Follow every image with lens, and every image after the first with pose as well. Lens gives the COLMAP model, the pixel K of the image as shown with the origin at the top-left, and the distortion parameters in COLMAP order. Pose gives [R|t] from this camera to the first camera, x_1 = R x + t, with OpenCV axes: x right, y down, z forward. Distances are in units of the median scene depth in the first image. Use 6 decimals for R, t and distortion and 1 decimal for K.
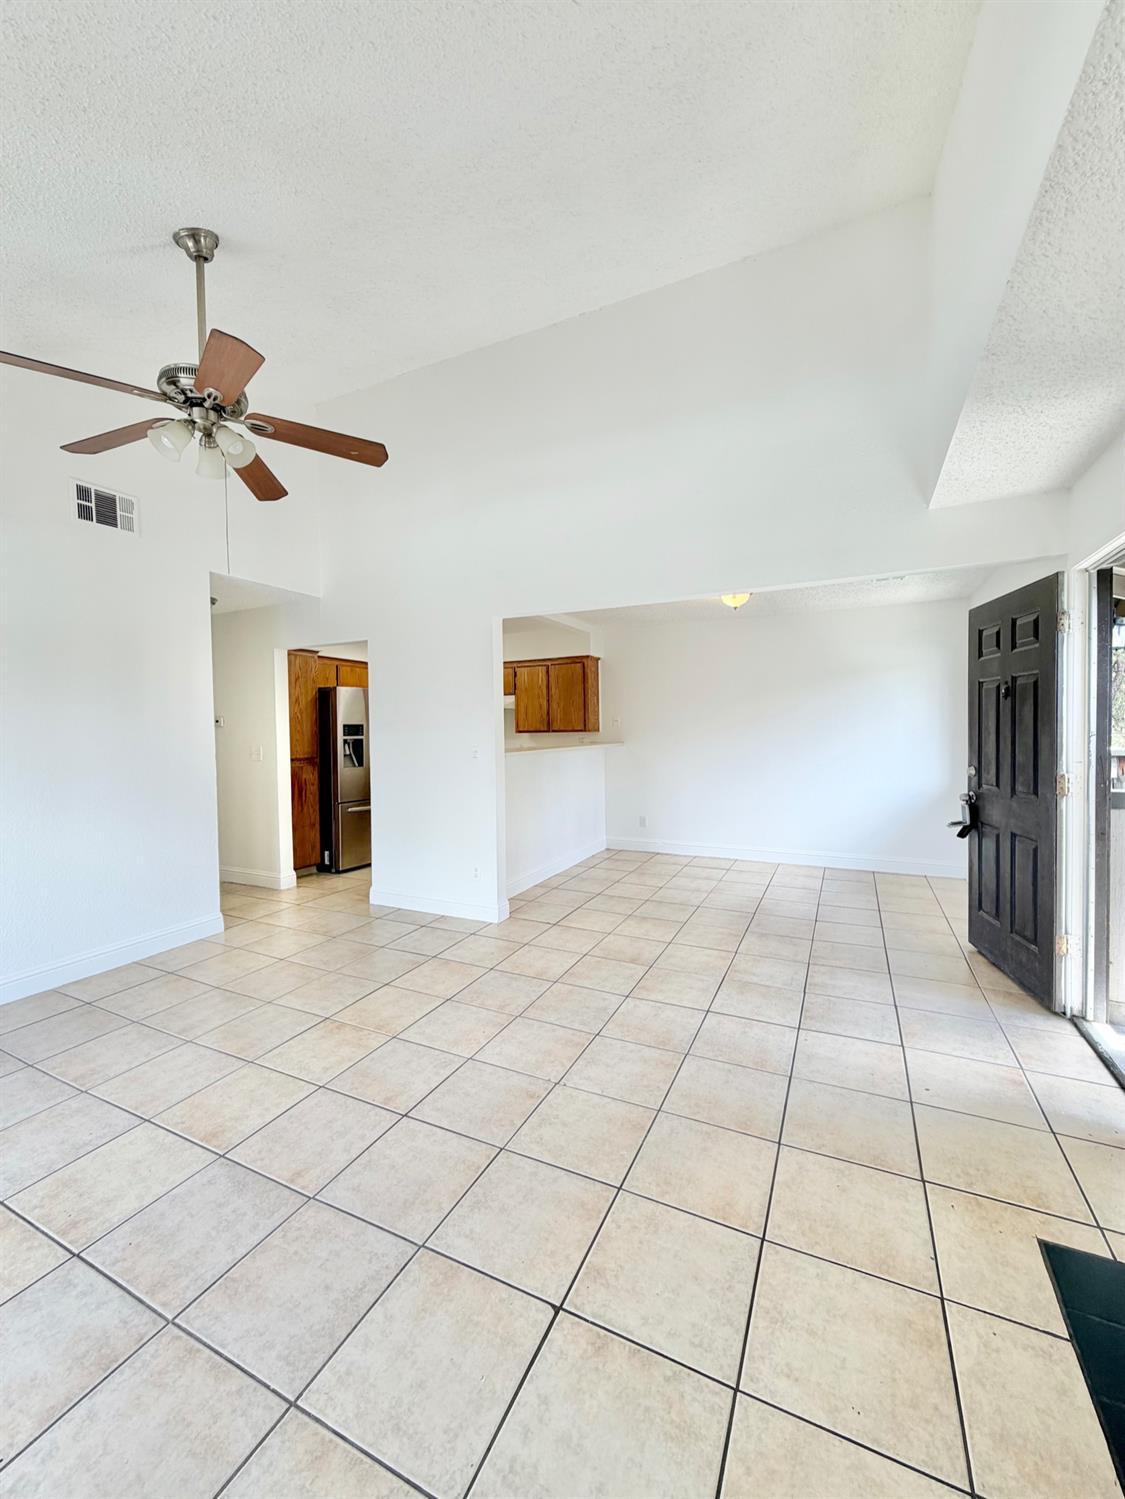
lens RADIAL K [[596.5, 0, 560.5], [0, 596.5, 742.2], [0, 0, 1]] dist [0.000065, -0.000488]
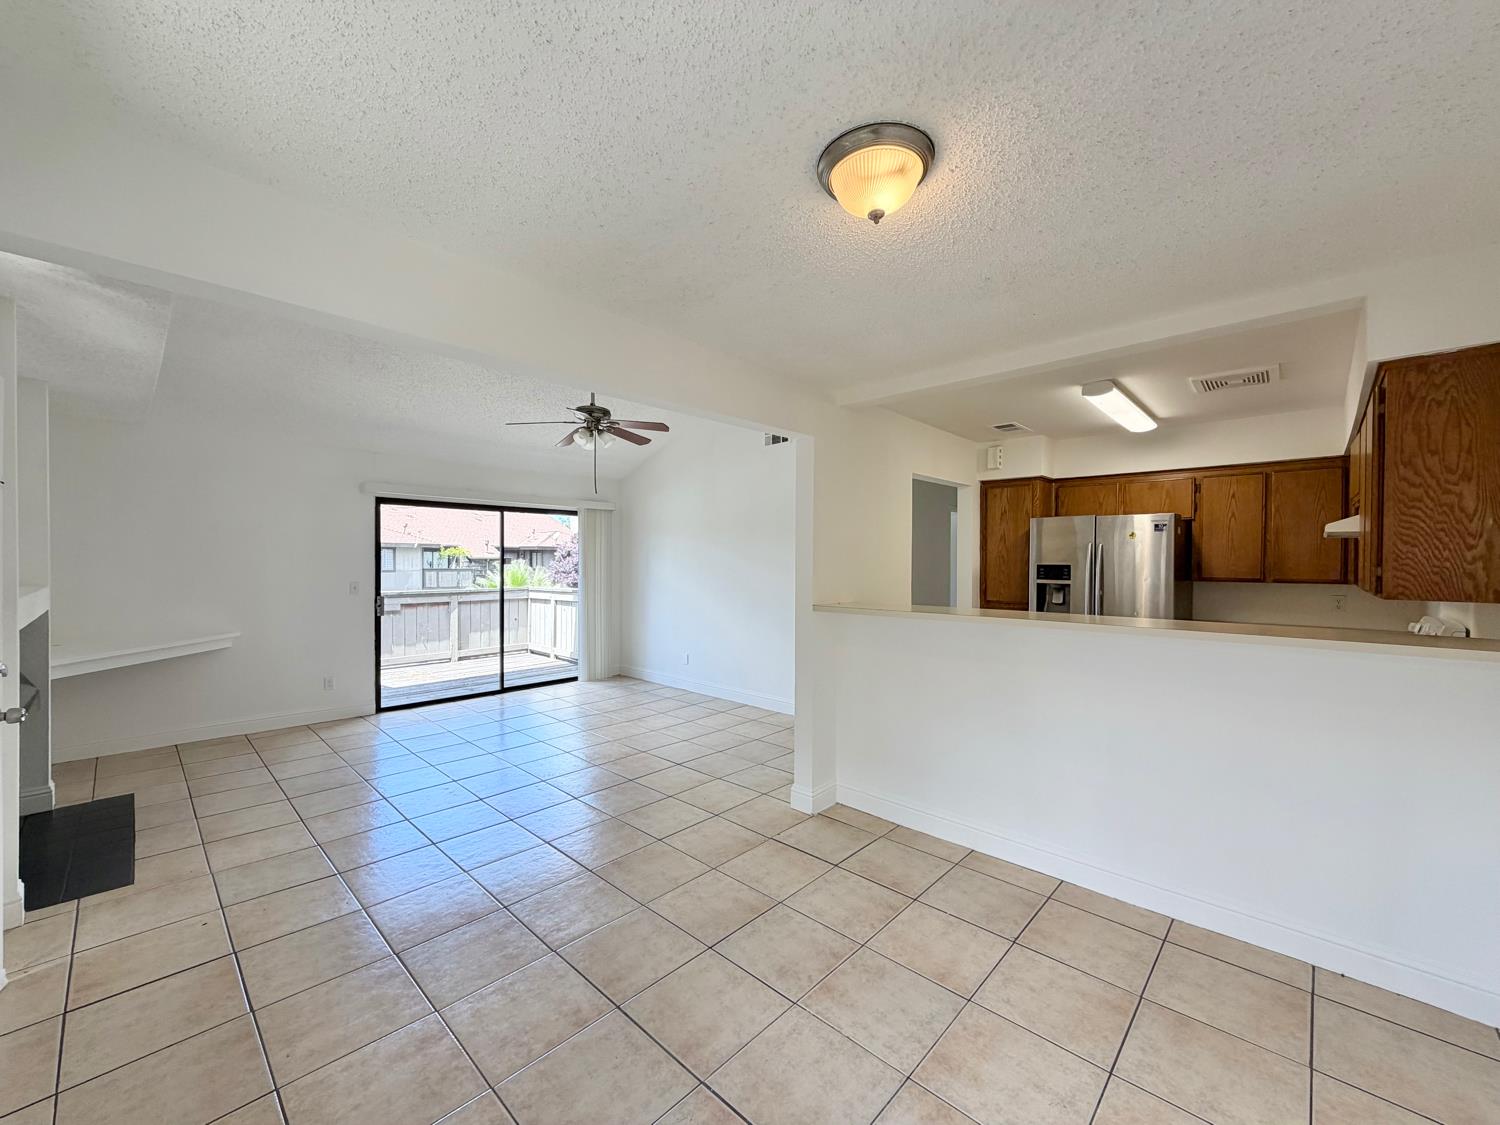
lens RADIAL K [[596.9, 0, 745.5], [0, 596.9, 561.7], [0, 0, 1]] dist [0.000065, -0.000488]
pose [[-0.305403, 0.011787, -0.952150, 0.718098], [-0.025689, 0.999457, 0.020613, -0.056326], [0.951877, 0.030755, -0.304935, 1.203880]]
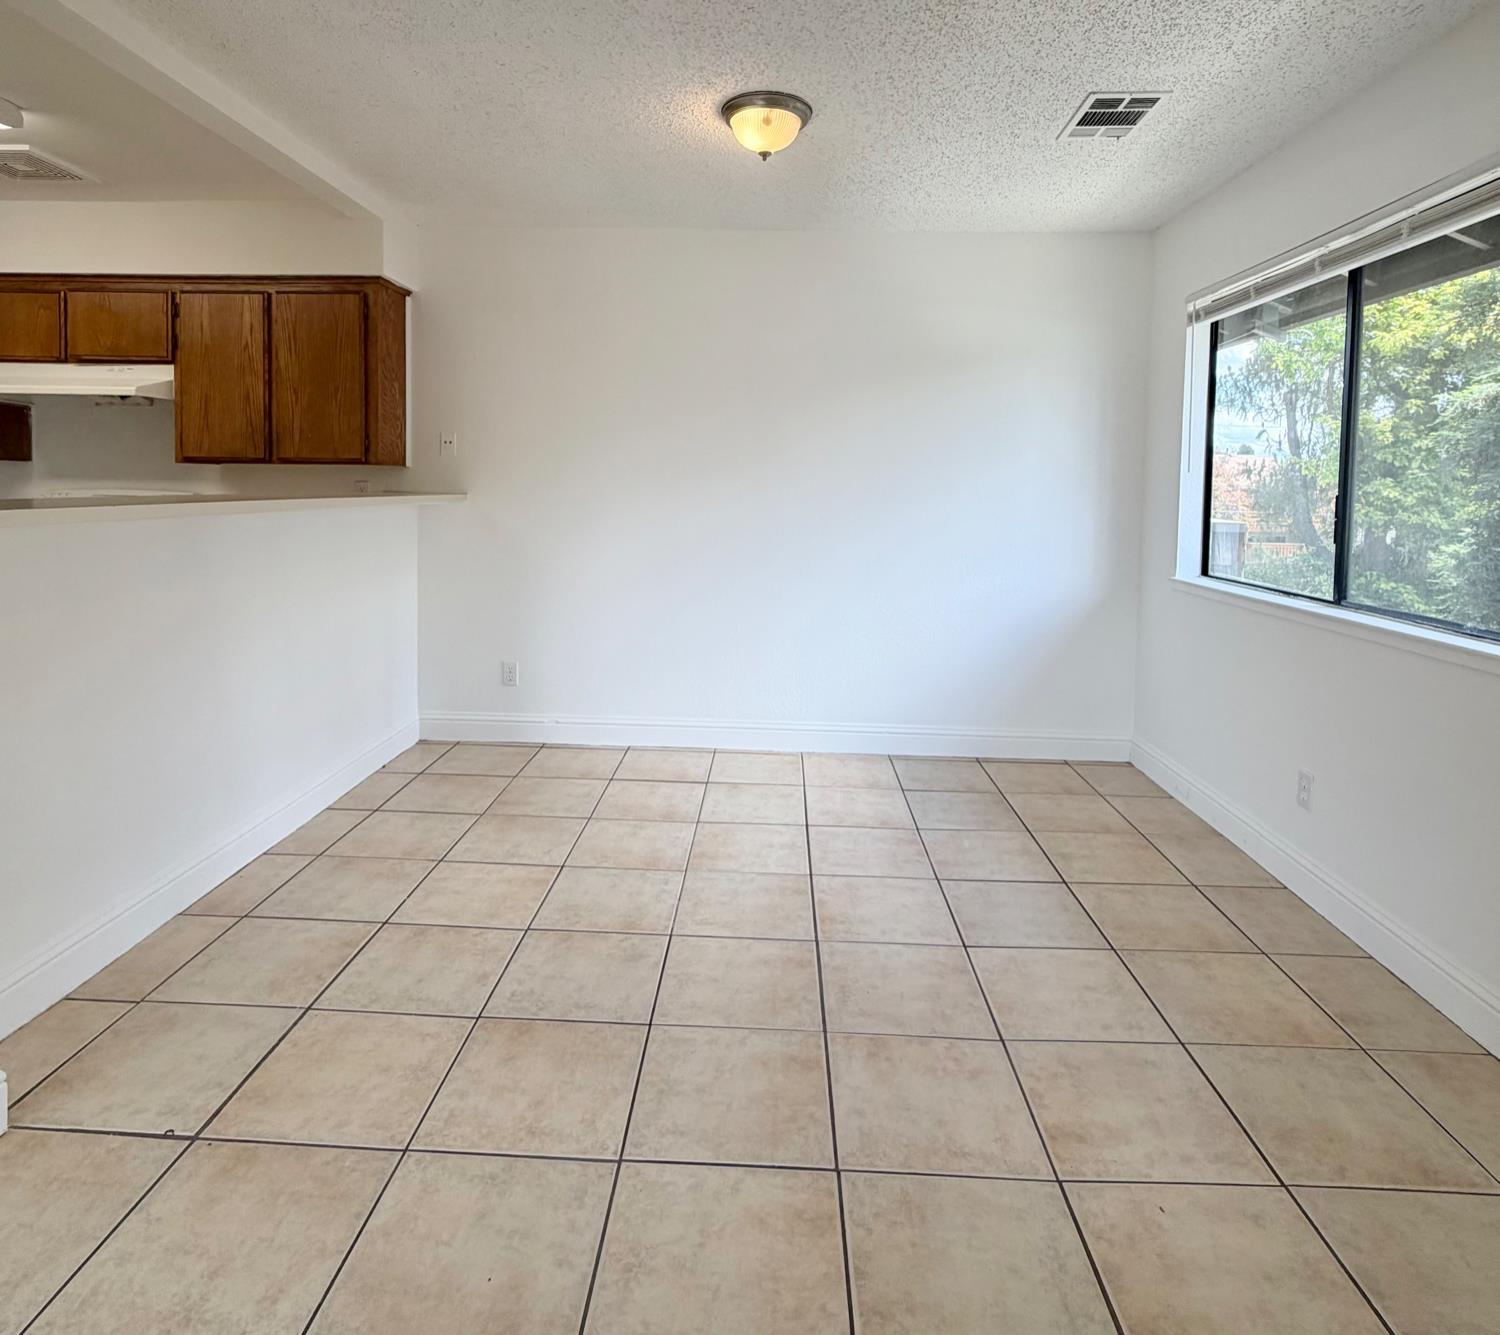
lens RADIAL K [[874.0, 0, 746.6], [0, 874.0, 532.5], [0, 0, 1]] dist [-0.003137, 0.000432]
pose [[0.913812, 0.009617, 0.406023, 0.057100], [-0.022852, 0.999353, 0.027761, 0.010318], [-0.405494, -0.034647, 0.913441, 0.546965]]
